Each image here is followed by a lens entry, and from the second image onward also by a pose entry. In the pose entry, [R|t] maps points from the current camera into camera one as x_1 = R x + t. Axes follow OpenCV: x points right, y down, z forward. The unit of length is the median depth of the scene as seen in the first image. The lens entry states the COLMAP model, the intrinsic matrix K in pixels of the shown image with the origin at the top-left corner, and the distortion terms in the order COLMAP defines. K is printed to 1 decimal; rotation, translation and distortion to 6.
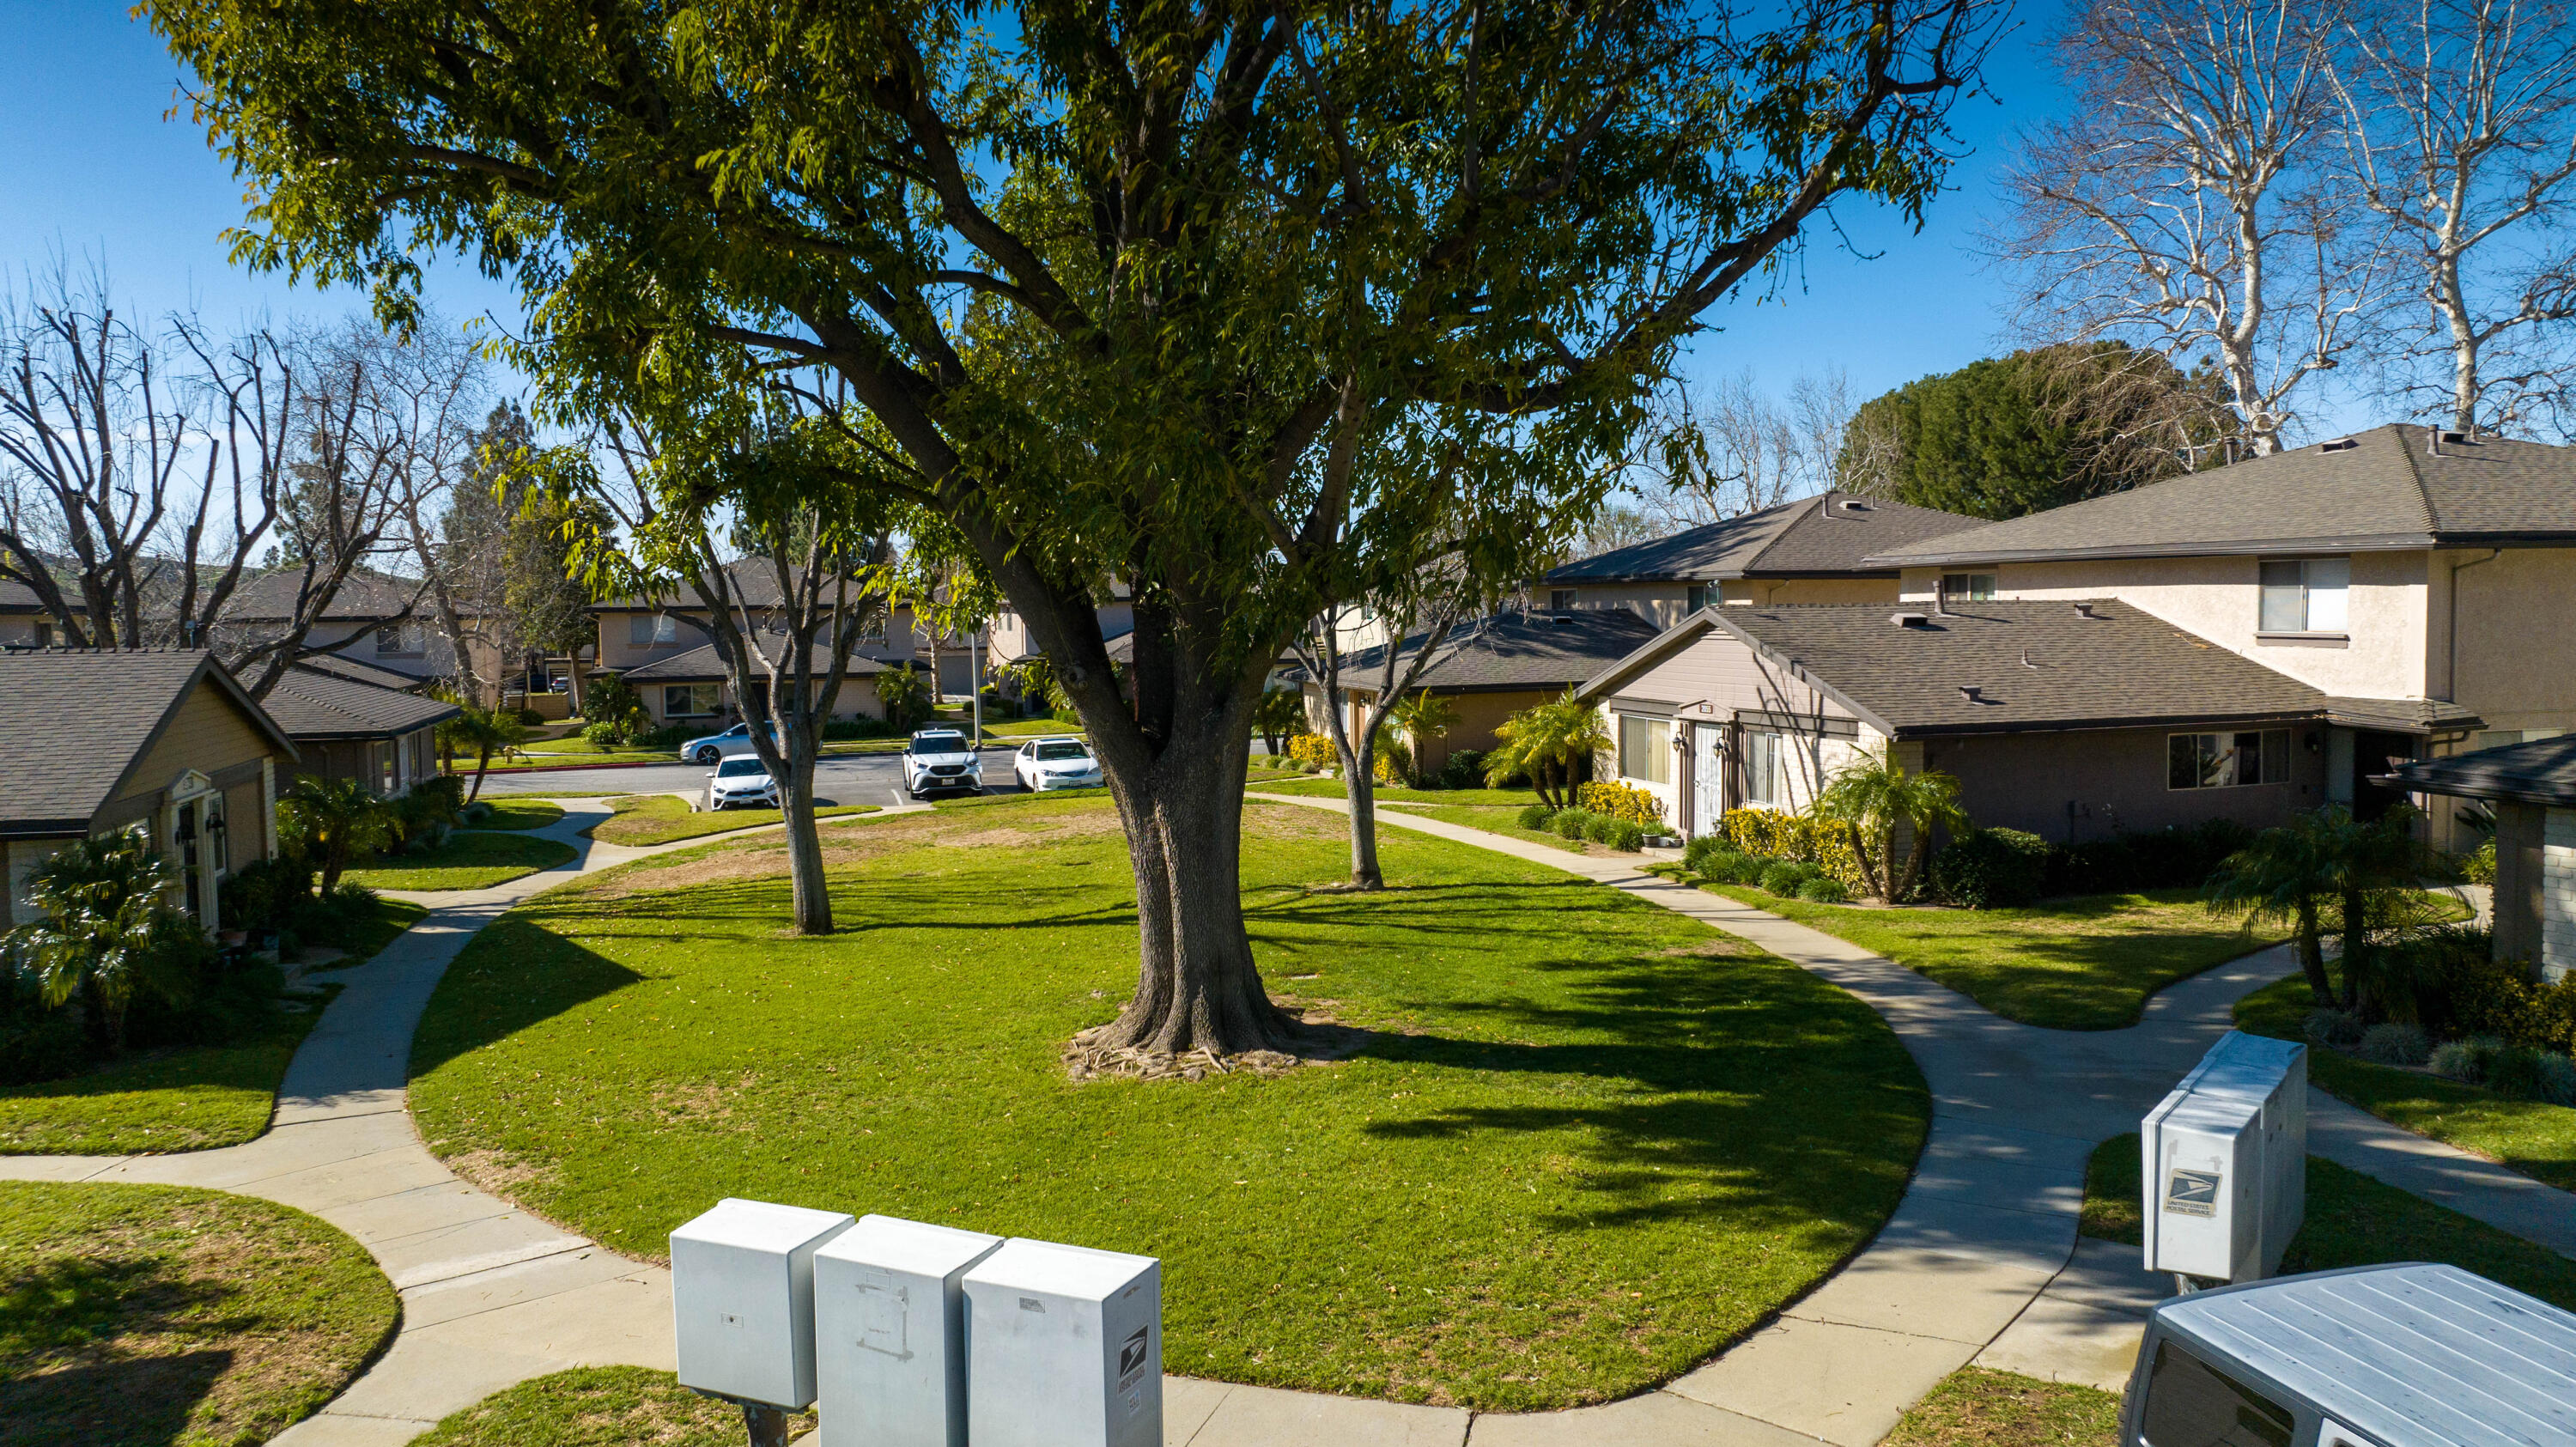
lens RADIAL K [[1822.9, 0, 1304.6], [0, 1822.9, 720.4], [0, 0, 1]] dist [-0.033868, 0.035901]
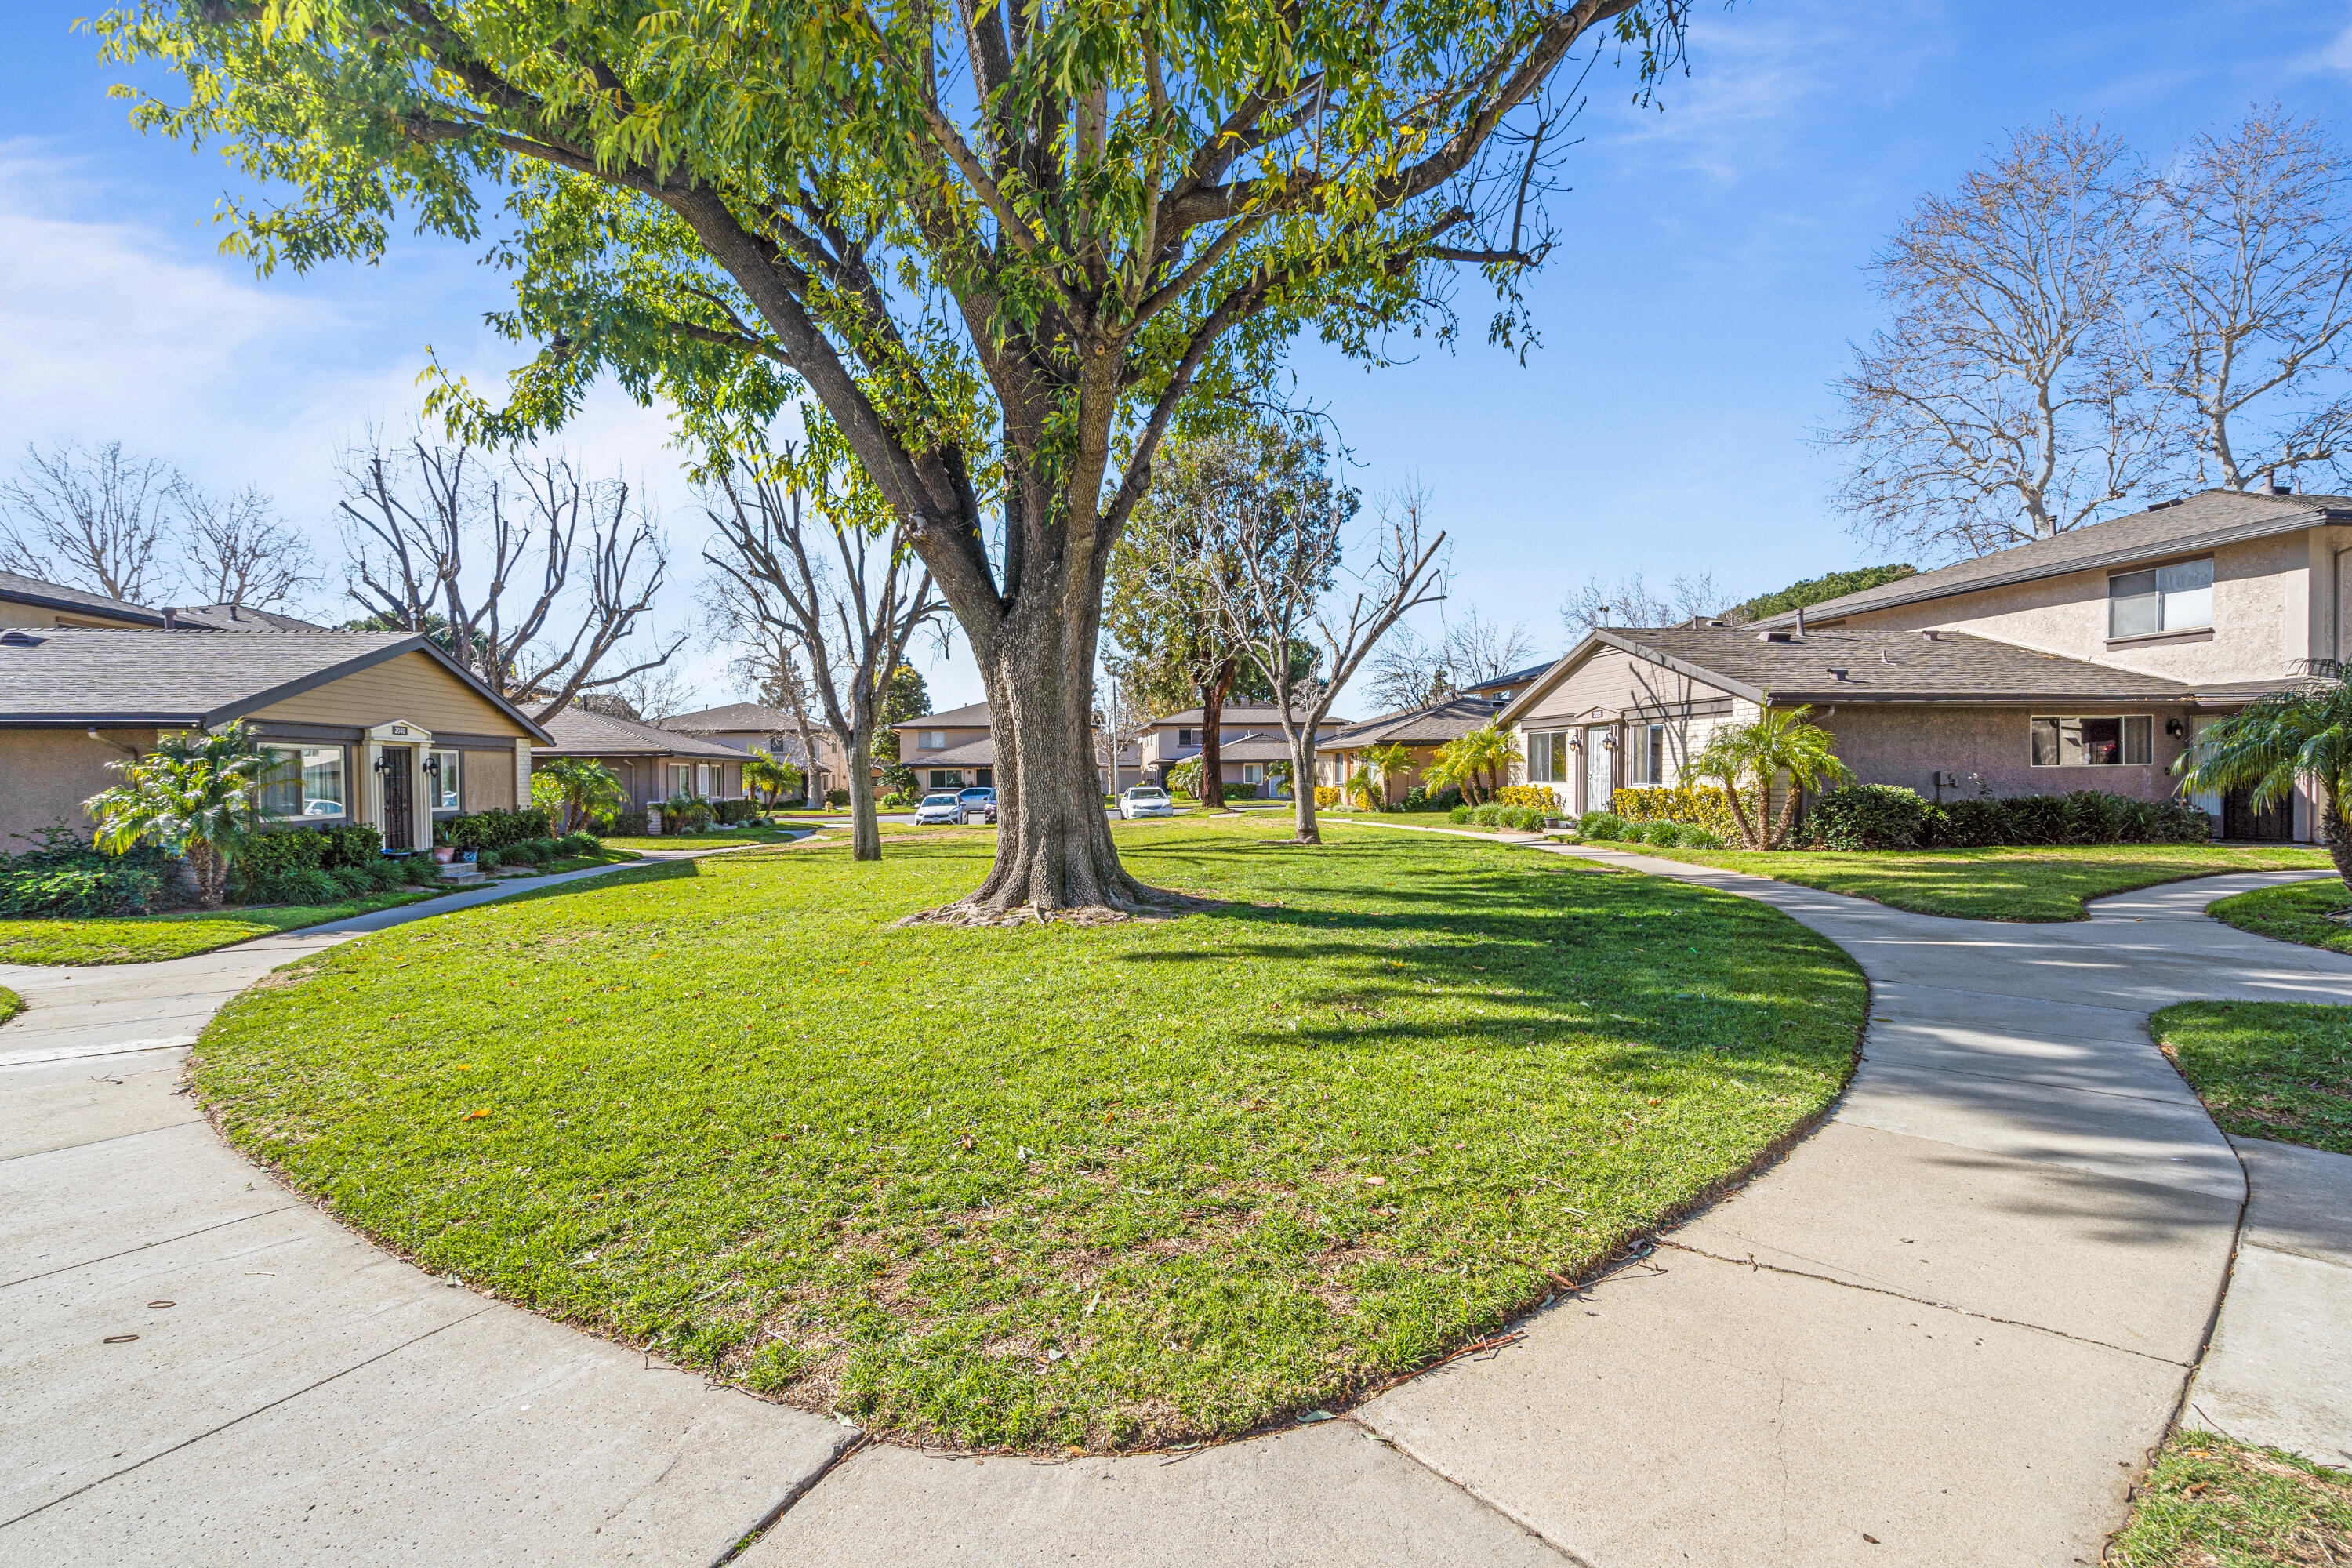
lens RADIAL K [[1070.8, 0, 1178.3], [0, 1070.8, 791.4], [0, 0, 1]] dist [-0.005170, 0.002254]
pose [[0.985688, 0.006305, -0.168463, 0.077837], [-0.012516, 0.999279, -0.035833, 0.092906], [0.168116, 0.037428, 0.985056, 0.293721]]
